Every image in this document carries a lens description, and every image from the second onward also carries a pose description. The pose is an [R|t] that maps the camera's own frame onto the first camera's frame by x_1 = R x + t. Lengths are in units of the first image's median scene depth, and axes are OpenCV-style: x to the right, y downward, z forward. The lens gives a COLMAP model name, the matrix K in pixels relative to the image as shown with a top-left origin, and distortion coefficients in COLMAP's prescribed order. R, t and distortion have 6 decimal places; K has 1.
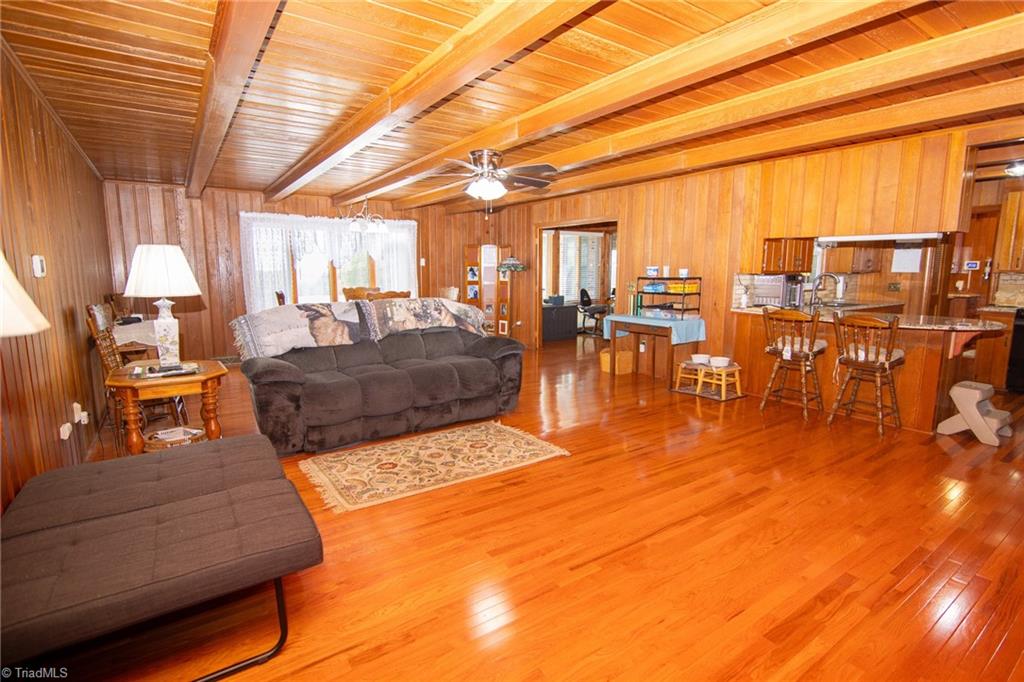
lens RADIAL K [[474.9, 0, 509.2], [0, 474.9, 337.5], [0, 0, 1]] dist [-0.005605, 0.000206]
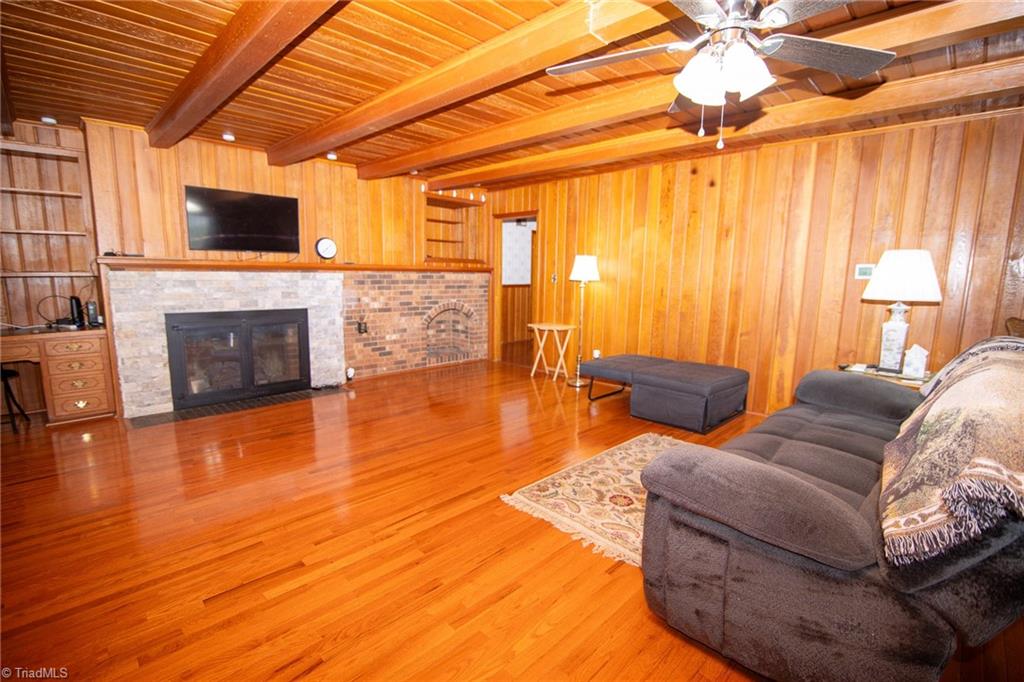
lens RADIAL K [[474.9, 0, 510.3], [0, 474.9, 339.9], [0, 0, 1]] dist [-0.005605, 0.000206]
pose [[-0.984660, 0.006452, -0.174363, 0.263927], [-0.042805, 0.959845, 0.277246, -0.242318], [0.169151, 0.280457, -0.944845, 1.777554]]
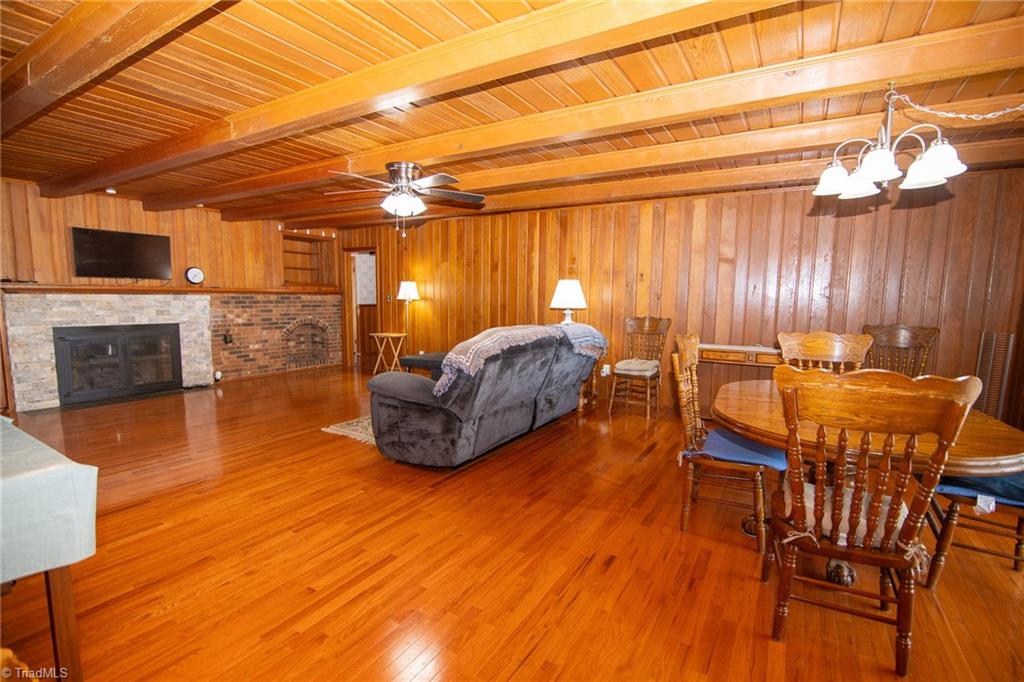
lens RADIAL K [[474.9, 0, 512.3], [0, 474.9, 345.1], [0, 0, 1]] dist [-0.005605, 0.000206]
pose [[-0.917081, 0.027946, -0.397721, 0.167873], [-0.069976, 0.970775, 0.229564, -0.336833], [0.392513, 0.238360, -0.888323, 2.450757]]
